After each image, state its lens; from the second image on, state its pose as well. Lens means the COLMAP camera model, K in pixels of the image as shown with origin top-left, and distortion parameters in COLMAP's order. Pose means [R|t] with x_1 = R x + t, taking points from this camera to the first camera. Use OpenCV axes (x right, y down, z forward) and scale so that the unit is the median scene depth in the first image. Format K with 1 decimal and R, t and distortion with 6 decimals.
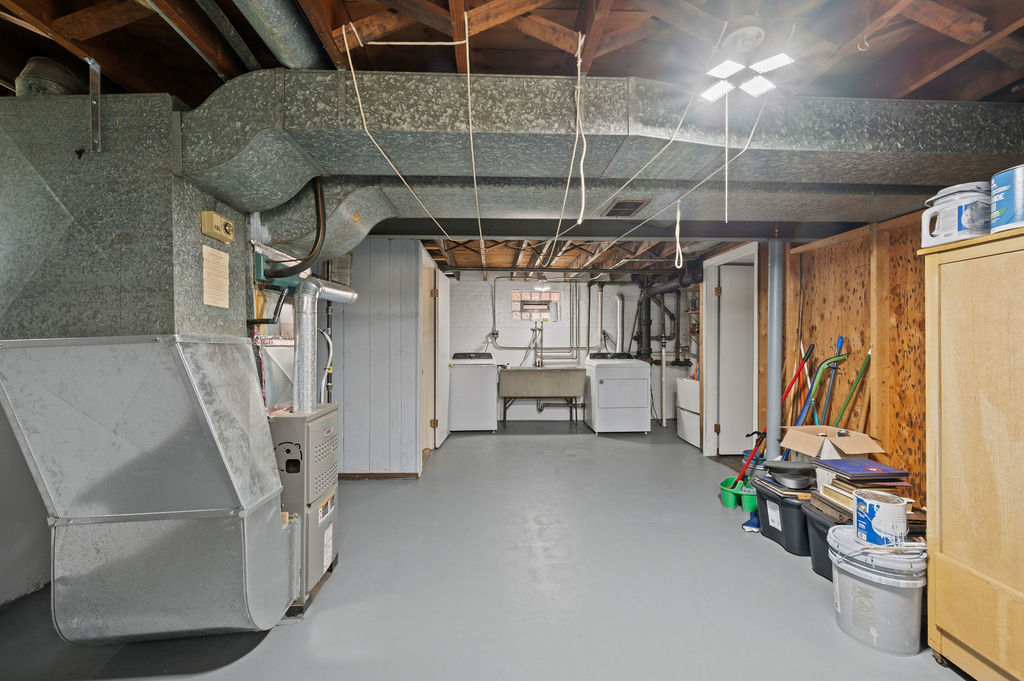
lens RADIAL K [[408.4, 0, 513.7], [0, 408.4, 346.0], [0, 0, 1]] dist [-0.002896, 0.000532]
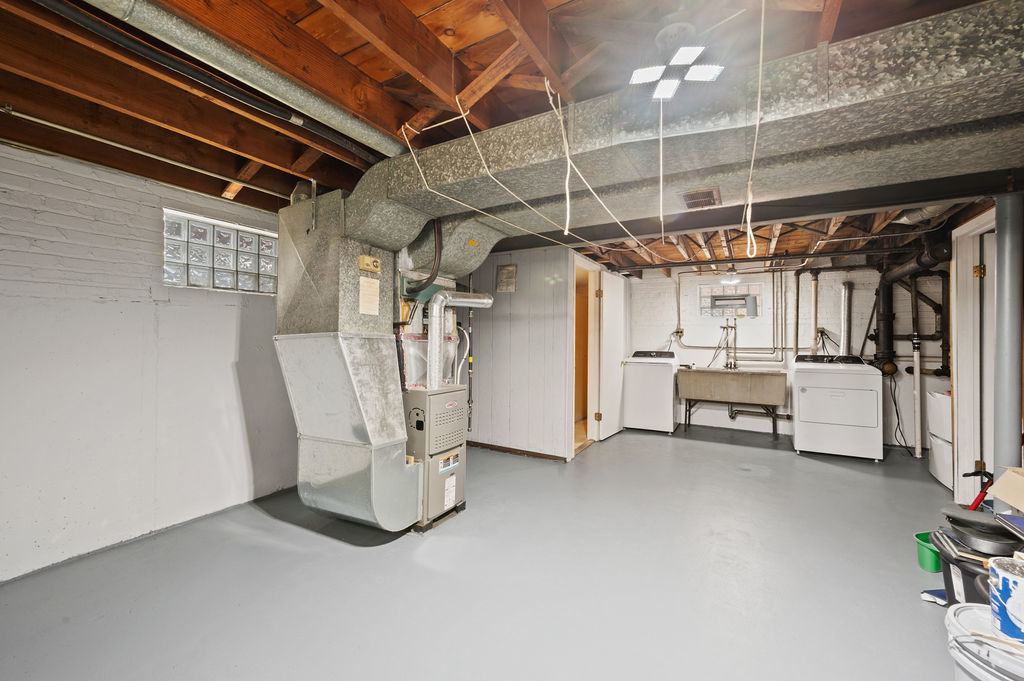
lens RADIAL K [[408.4, 0, 520.8], [0, 408.4, 337.6], [0, 0, 1]] dist [-0.002896, 0.000532]
pose [[0.849312, 0.005767, -0.527860, 0.451395], [-0.014924, 0.999803, -0.013089, 0.003365], [0.527680, 0.018994, 0.849231, -0.018694]]
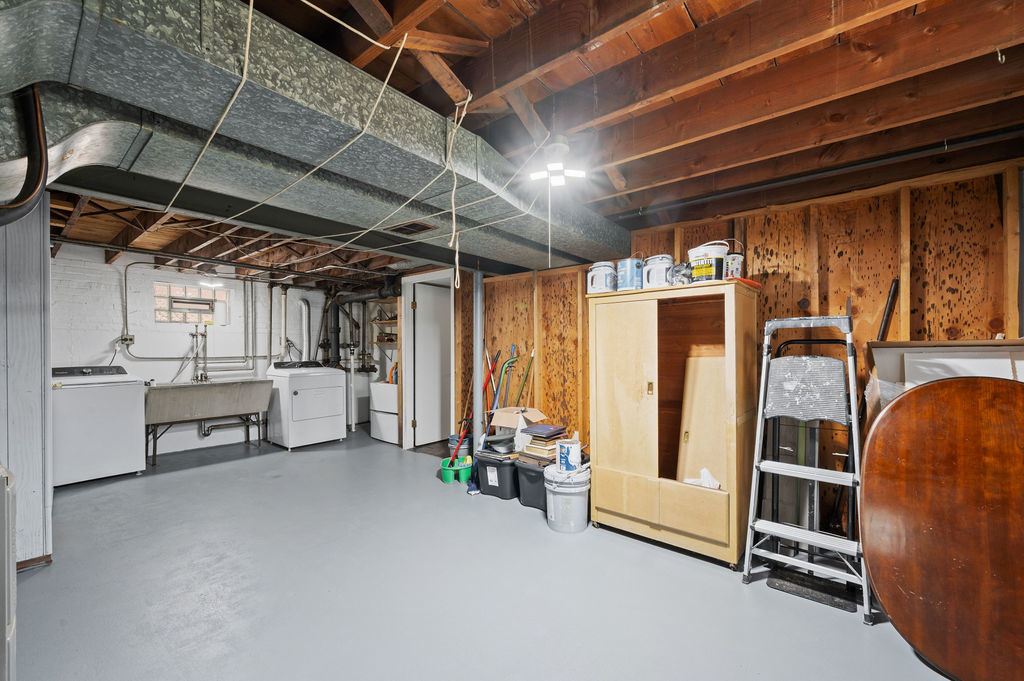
lens RADIAL K [[408.4, 0, 505.0], [0, 408.4, 356.5], [0, 0, 1]] dist [-0.002896, 0.000532]
pose [[0.671357, -0.017230, 0.740934, -0.415939], [0.012931, 0.999850, 0.011534, 0.002208], [-0.741021, 0.001838, 0.671479, 0.070092]]
